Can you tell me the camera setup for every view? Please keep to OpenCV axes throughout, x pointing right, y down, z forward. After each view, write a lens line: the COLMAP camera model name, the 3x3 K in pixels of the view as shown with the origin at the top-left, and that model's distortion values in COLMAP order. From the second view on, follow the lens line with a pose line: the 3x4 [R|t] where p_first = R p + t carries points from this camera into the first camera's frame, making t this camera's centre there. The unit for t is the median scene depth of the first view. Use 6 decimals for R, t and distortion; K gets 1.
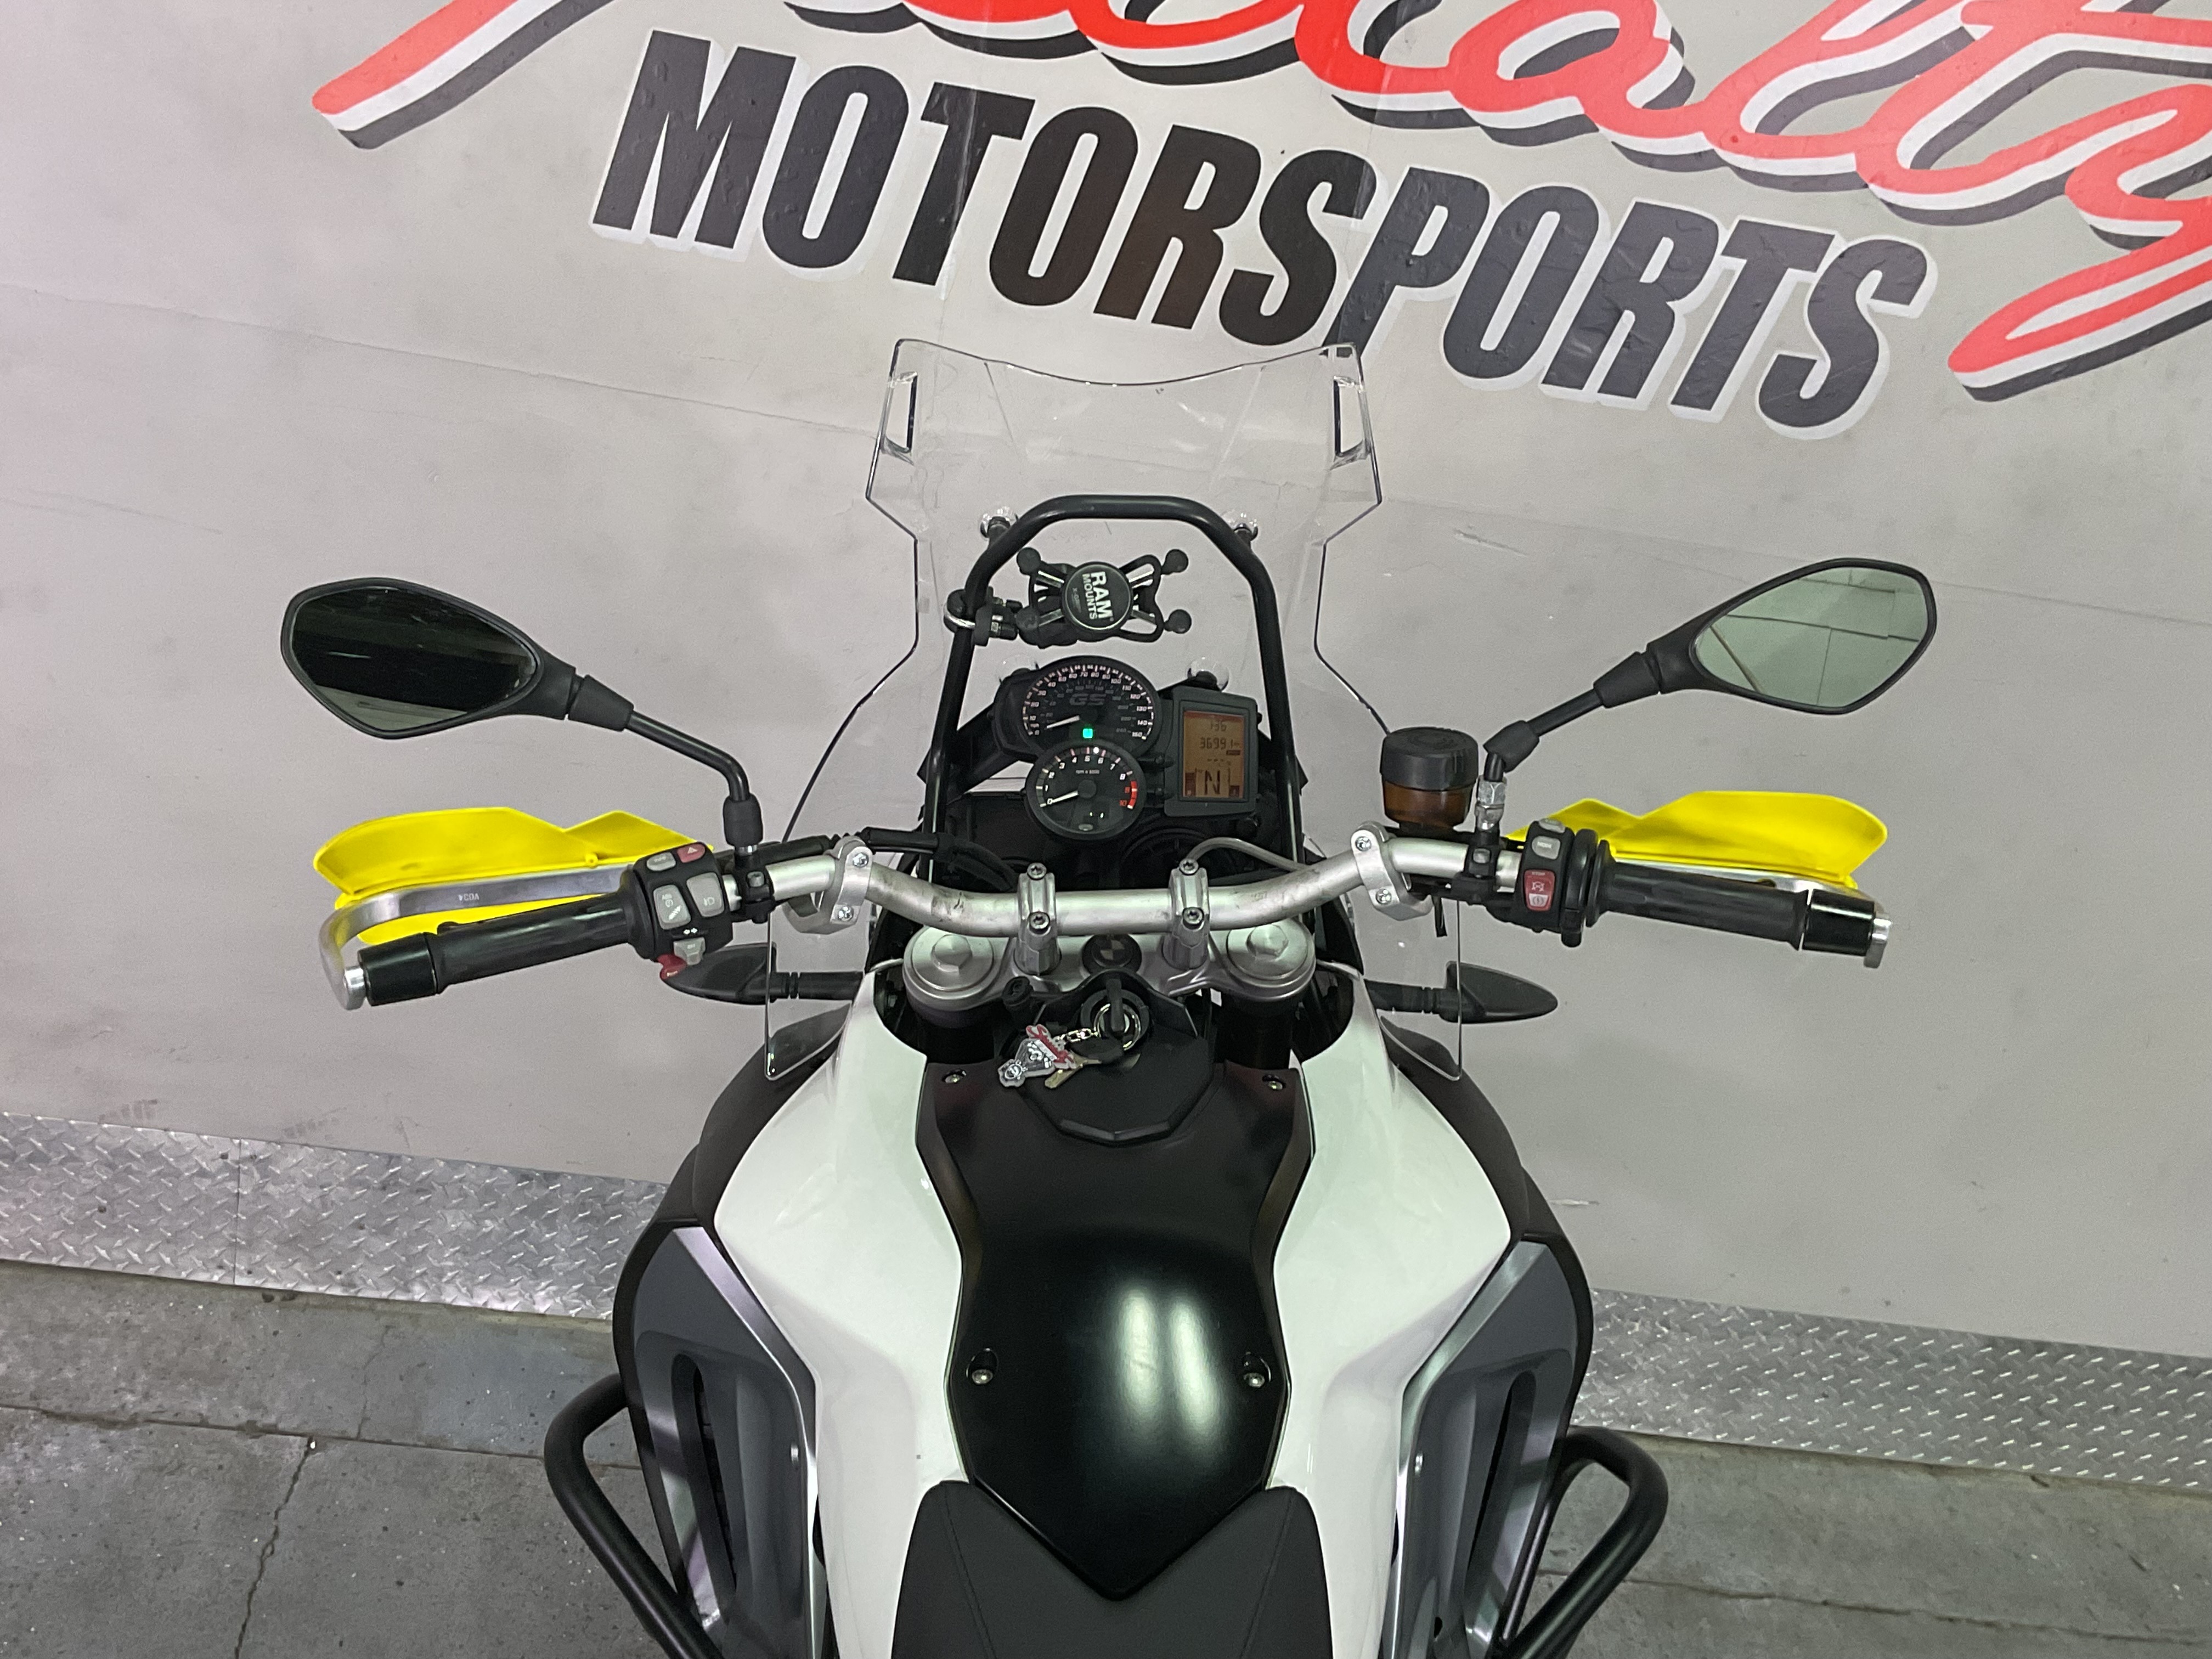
lens RADIAL K [[2500.2, 0, 1112.7], [0, 2500.2, 827.7], [0, 0, 1]] dist [0.011757, 0.000000]
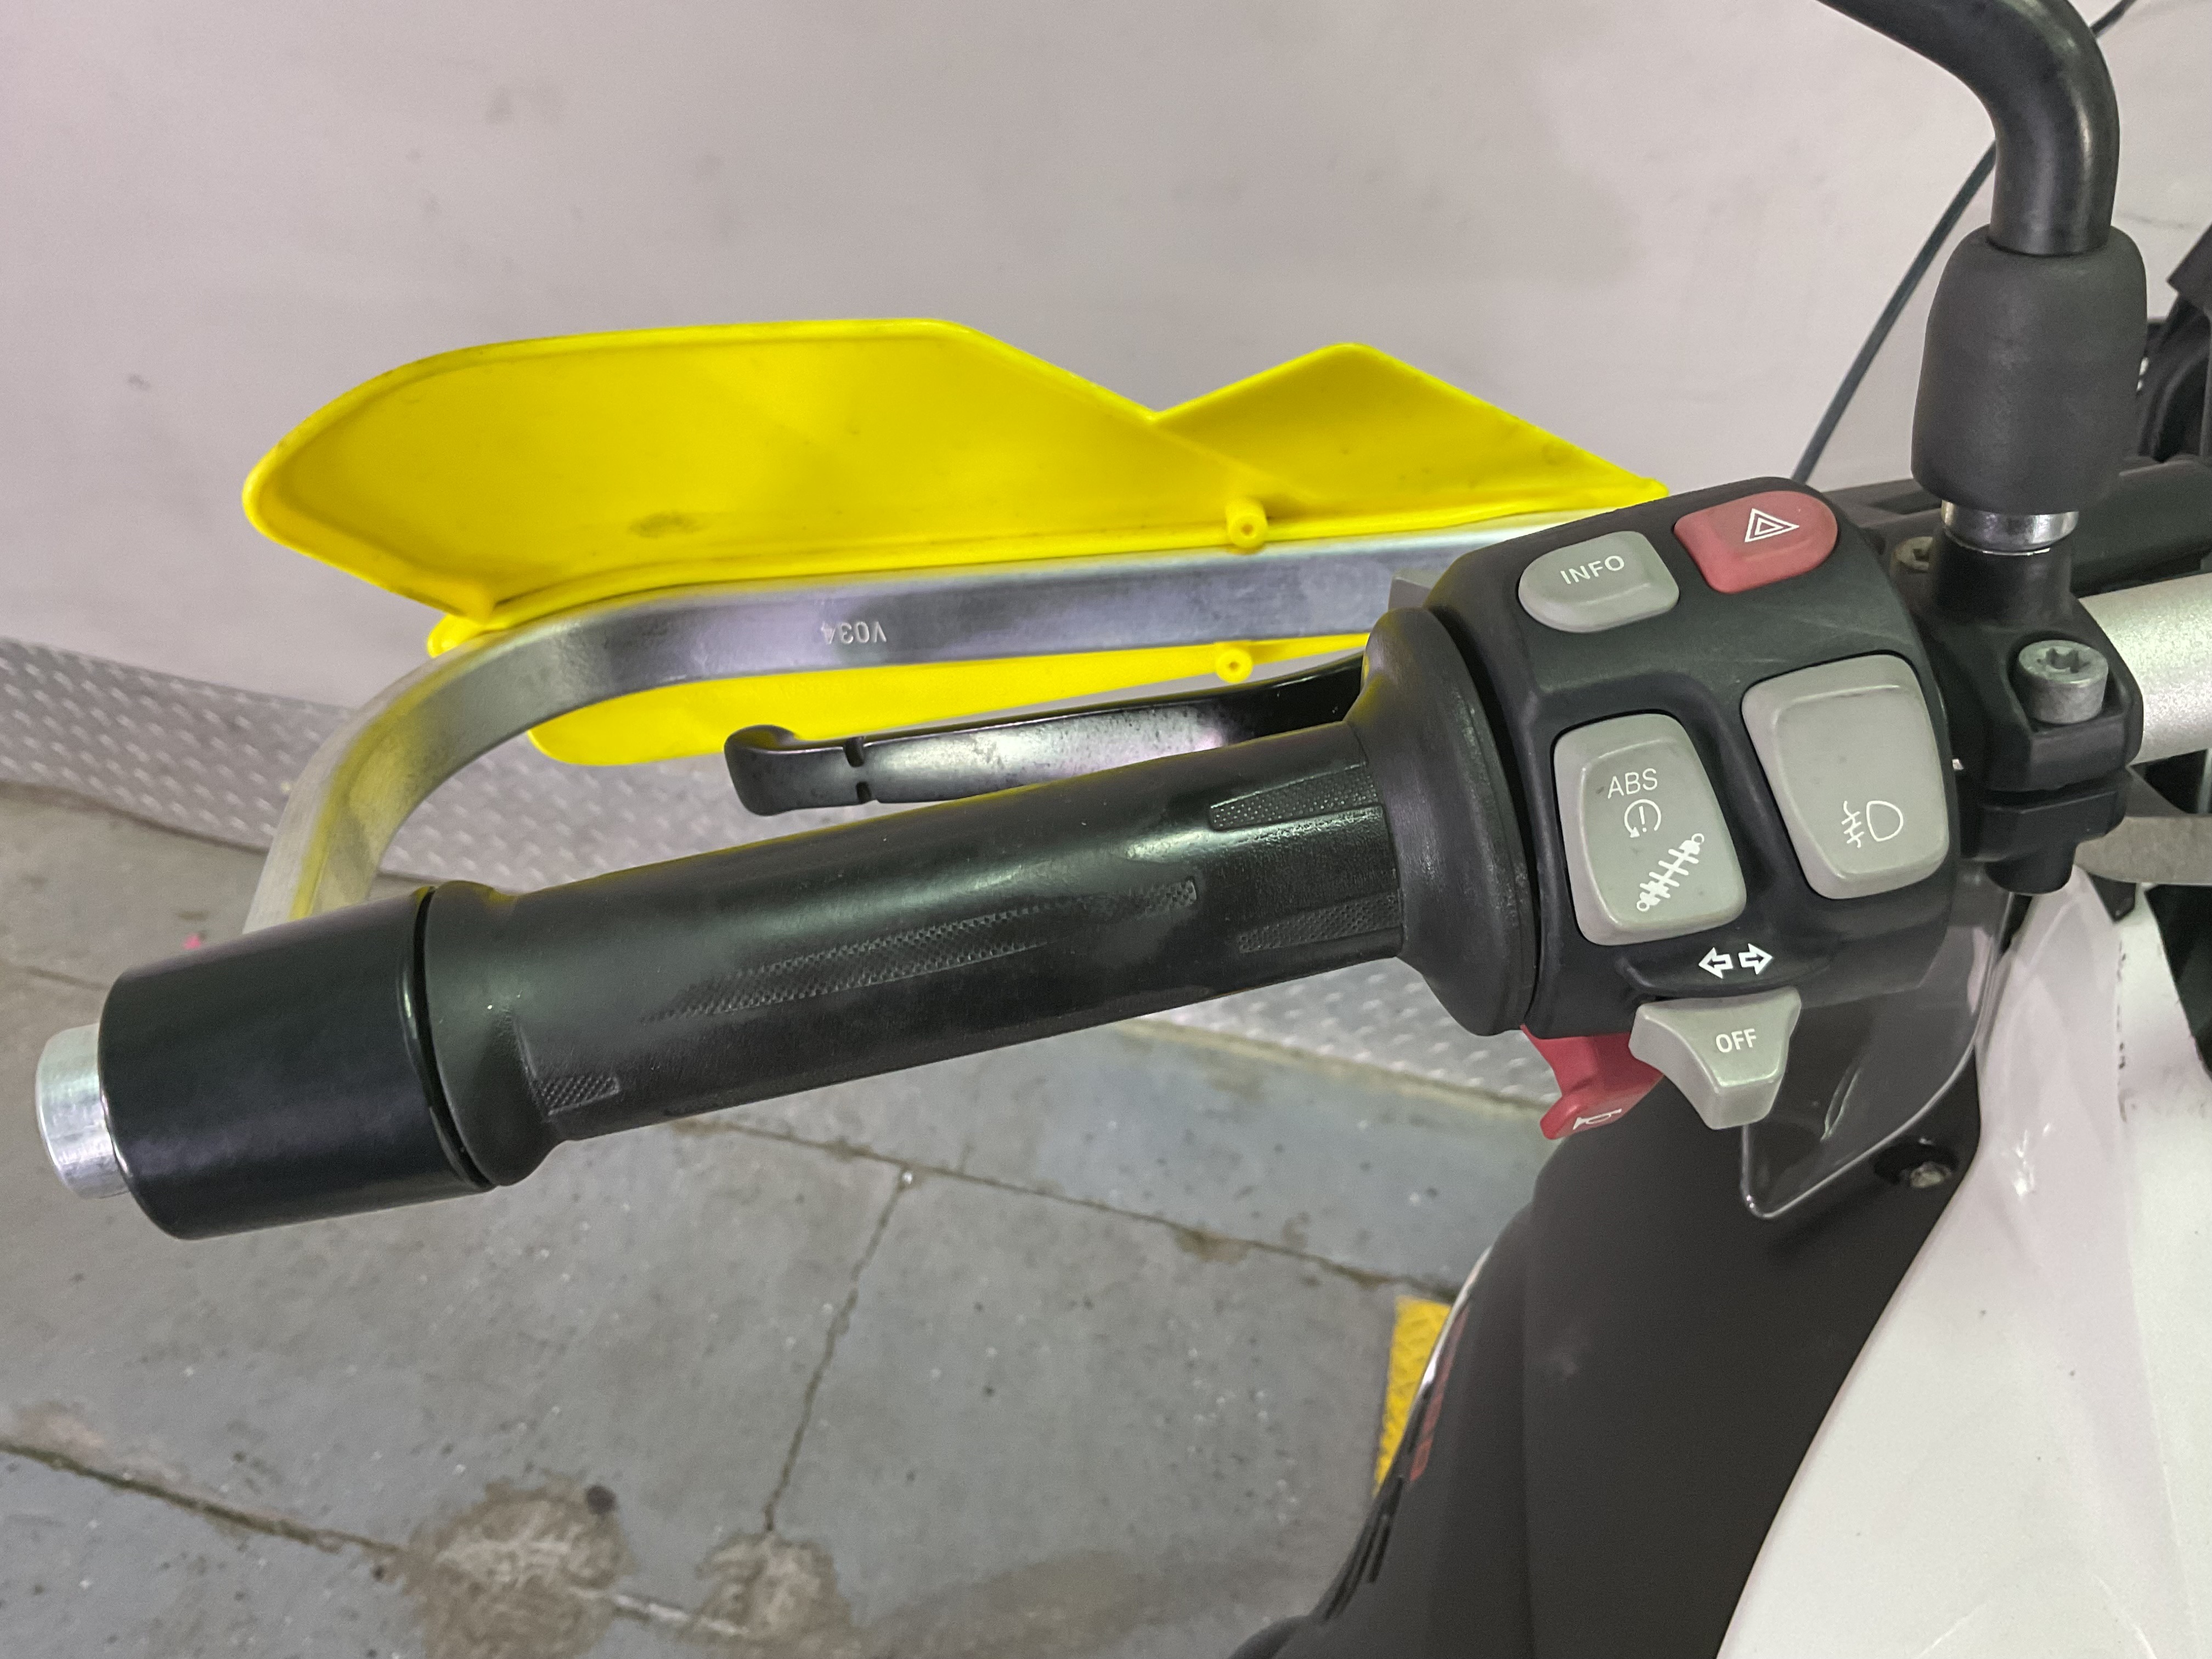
lens RADIAL K [[1947.1, 0, 1109.5], [0, 1947.1, 819.5], [0, 0, 1]] dist [0.024952, -0.059053]
pose [[0.959428, 0.080234, -0.270299, -0.093812], [-0.028353, 0.981252, 0.190632, 0.002249], [0.280526, -0.175234, 0.943715, 0.454734]]
